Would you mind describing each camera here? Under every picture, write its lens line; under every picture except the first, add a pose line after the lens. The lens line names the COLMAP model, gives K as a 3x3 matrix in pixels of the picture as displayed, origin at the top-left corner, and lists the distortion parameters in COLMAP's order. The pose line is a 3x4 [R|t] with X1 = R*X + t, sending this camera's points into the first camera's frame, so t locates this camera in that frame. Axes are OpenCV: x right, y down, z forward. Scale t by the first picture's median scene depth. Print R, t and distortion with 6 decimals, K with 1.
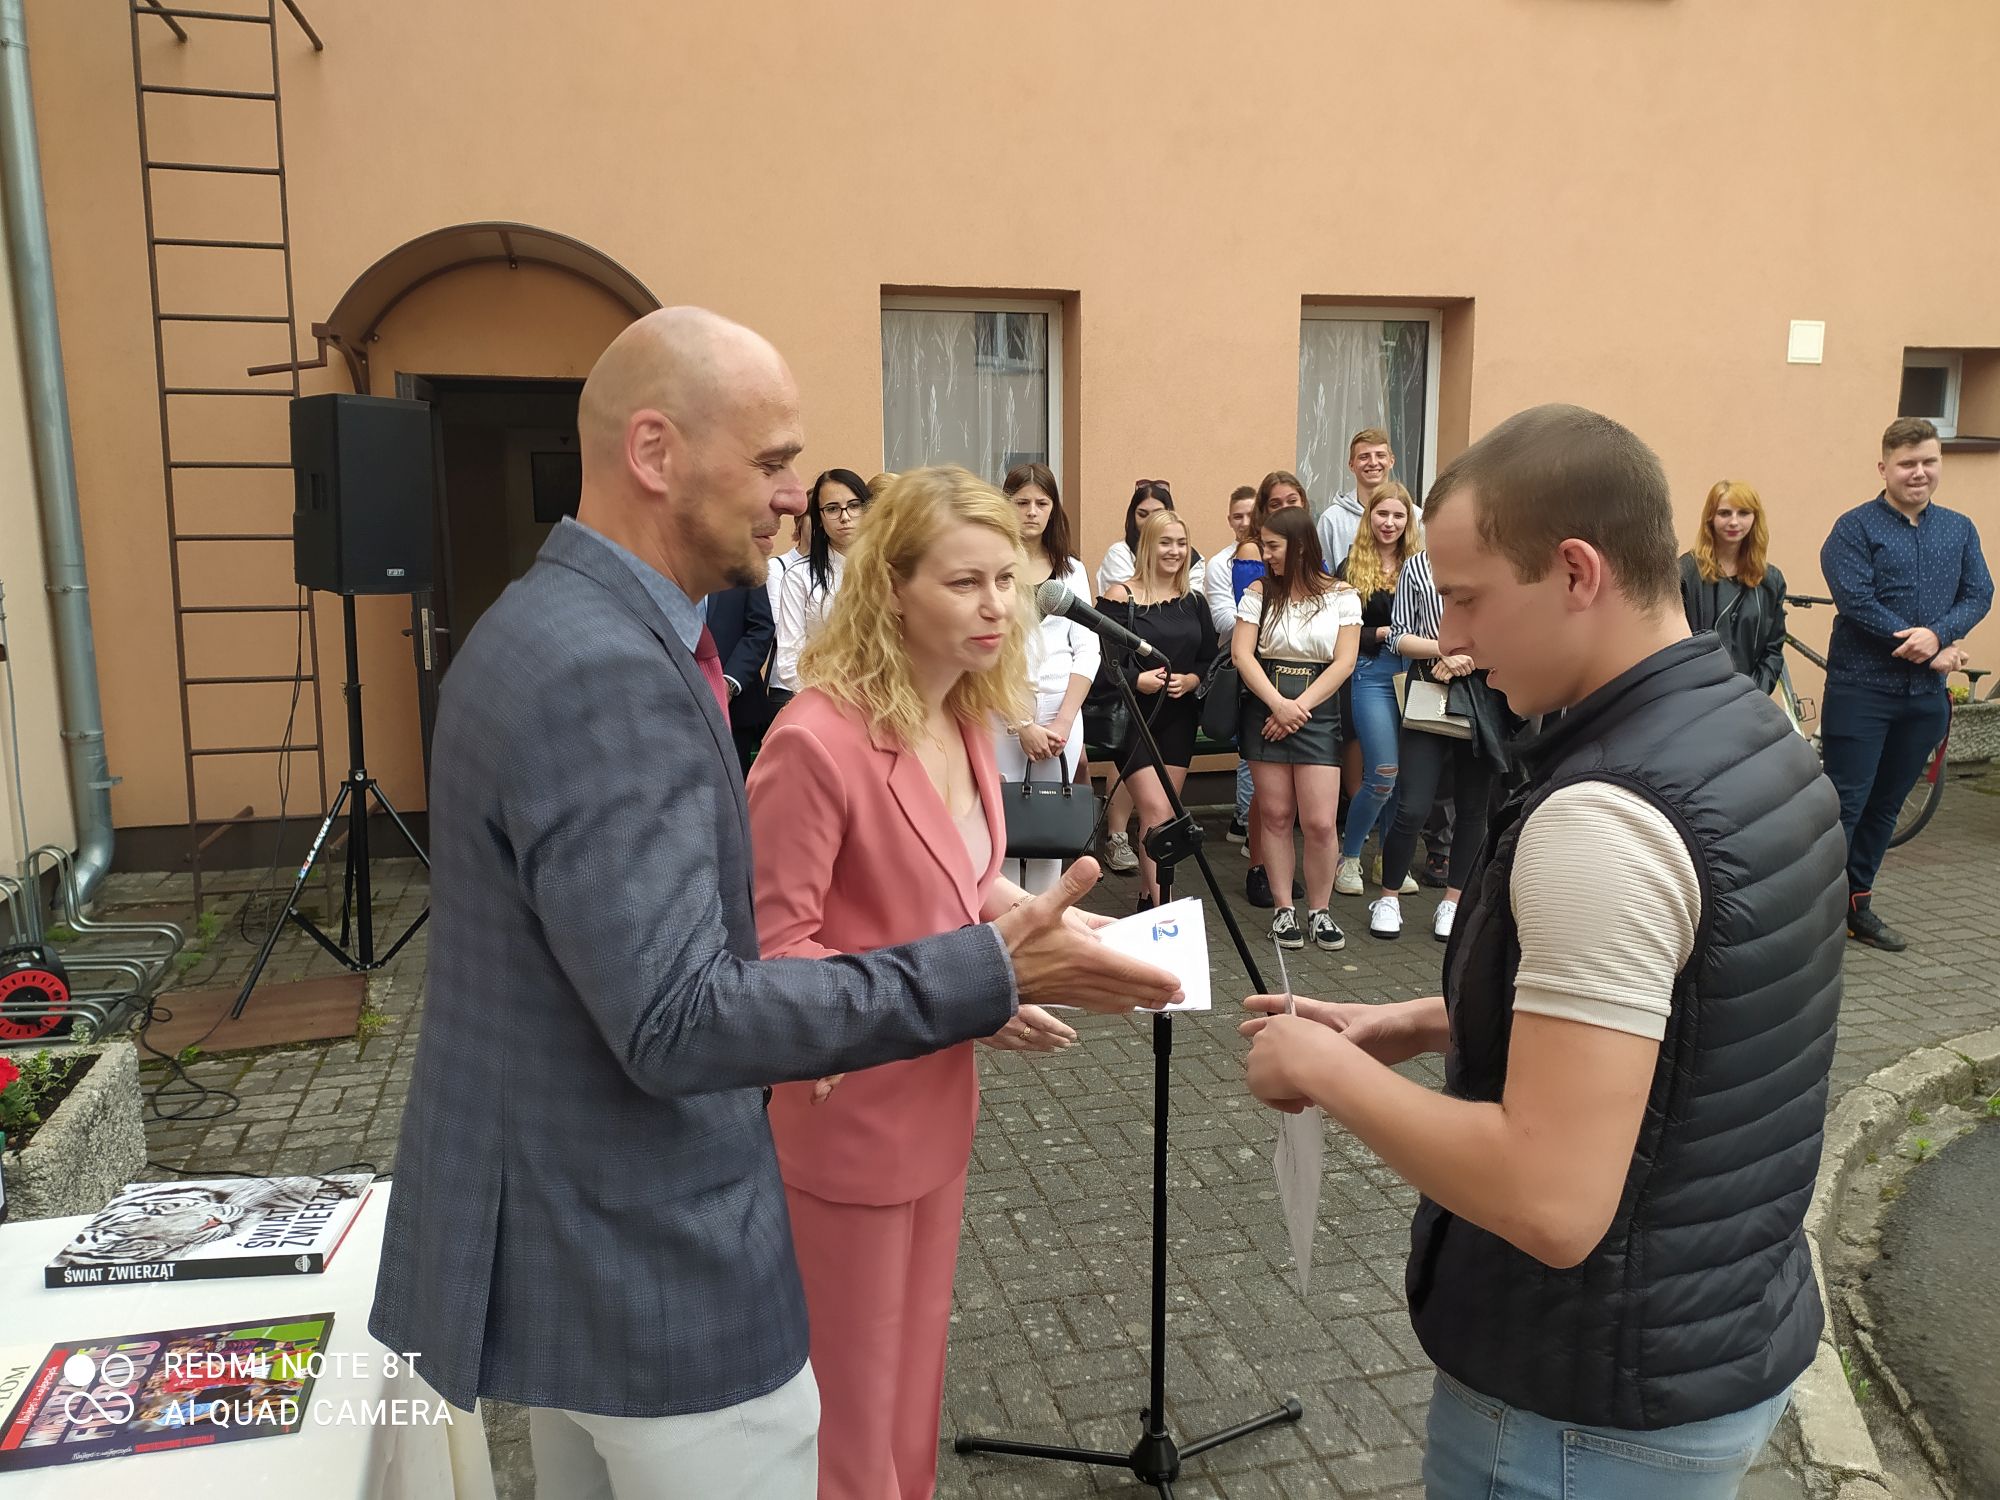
lens RADIAL K [[1490.3, 0, 995.9], [0, 1490.3, 779.9], [0, 0, 1]] dist [0.047143, -0.042763]
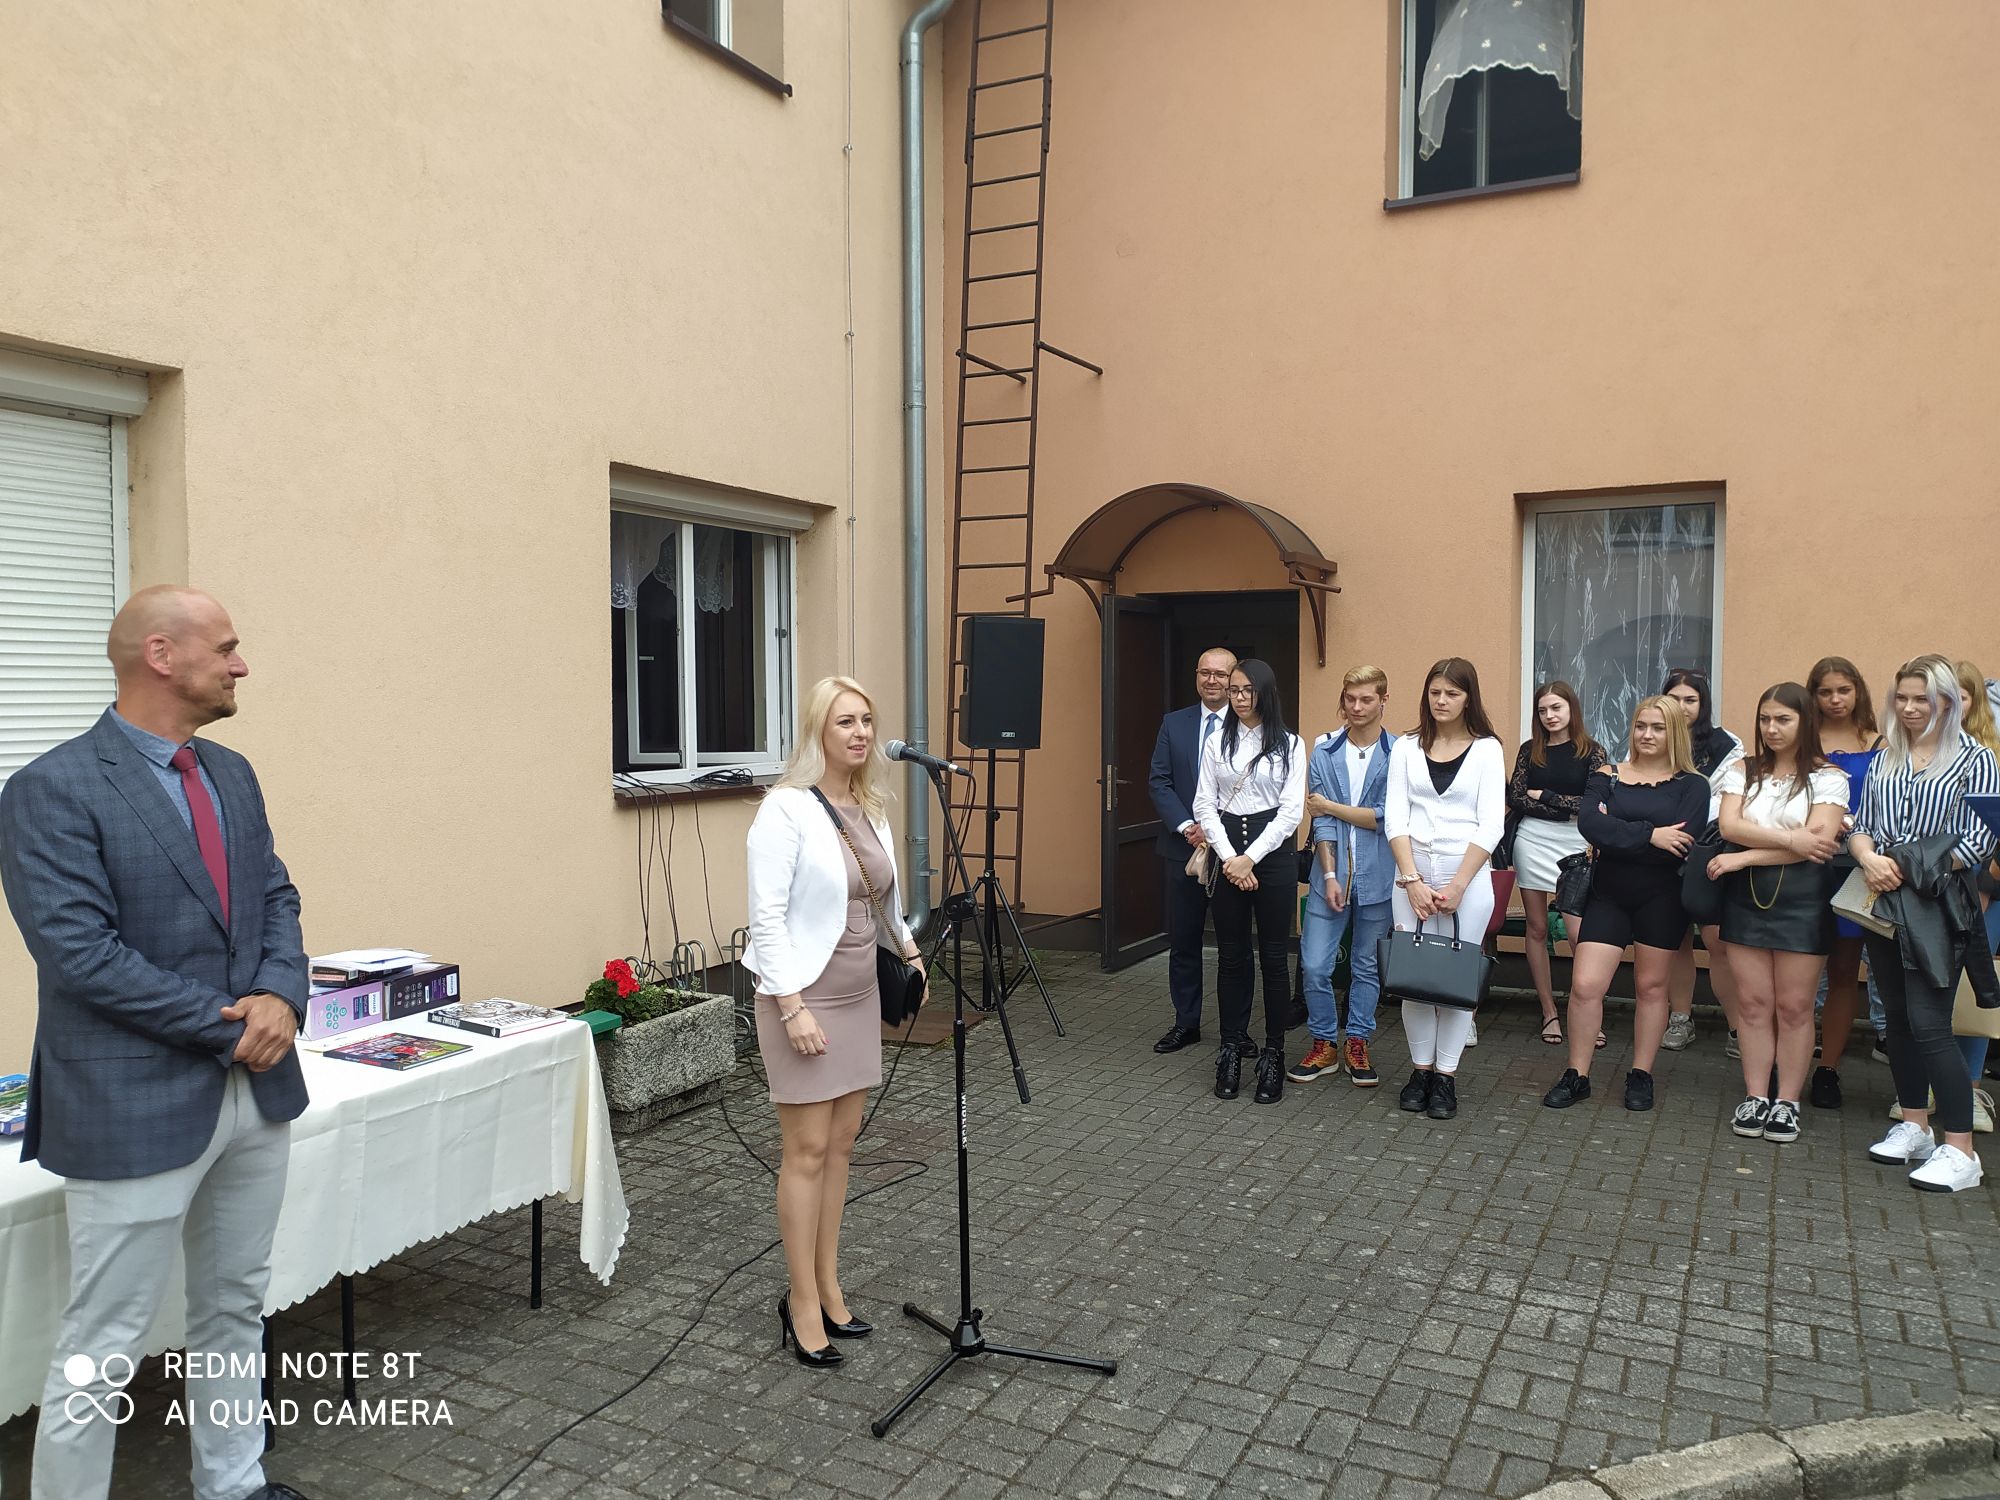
lens RADIAL K [[1490.3, 0, 981.3], [0, 1490.3, 743.5], [0, 0, 1]] dist [0.047143, -0.042763]
pose [[0.738326, 0.029216, -0.673810, 0.490079], [-0.123583, 0.988007, -0.092576, 0.006019], [0.663024, 0.151623, 0.733082, -0.065525]]
